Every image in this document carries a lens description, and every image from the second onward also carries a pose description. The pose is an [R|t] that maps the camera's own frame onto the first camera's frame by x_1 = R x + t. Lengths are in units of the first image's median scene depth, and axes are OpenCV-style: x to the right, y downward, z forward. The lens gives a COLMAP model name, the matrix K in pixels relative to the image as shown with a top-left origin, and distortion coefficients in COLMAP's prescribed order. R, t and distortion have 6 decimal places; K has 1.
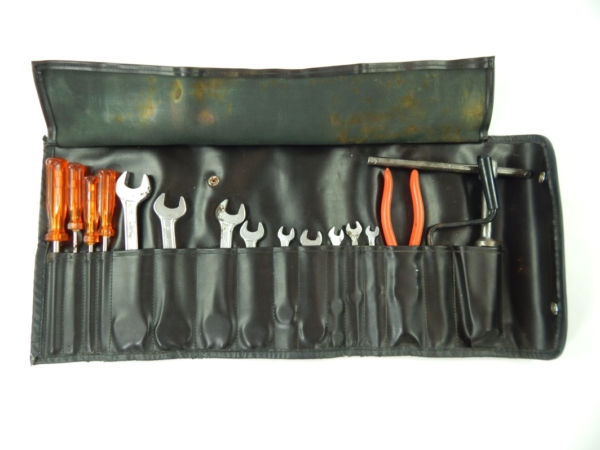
lens RADIAL K [[399.5, 0, 300.0], [0, 399.5, 225.0], [0, 0, 1]] dist [0.013673, -0.017770]
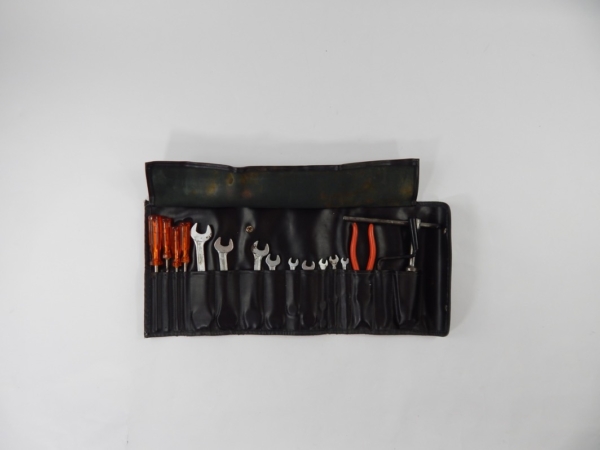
lens RADIAL K [[399.5, 0, 300.0], [0, 399.5, 225.0], [0, 0, 1]] dist [0.013673, -0.017770]
pose [[0.999746, 0.011196, 0.019572, -0.042358], [-0.012411, 0.997931, 0.063077, -0.243454], [-0.018825, -0.063304, 0.997817, -0.674731]]
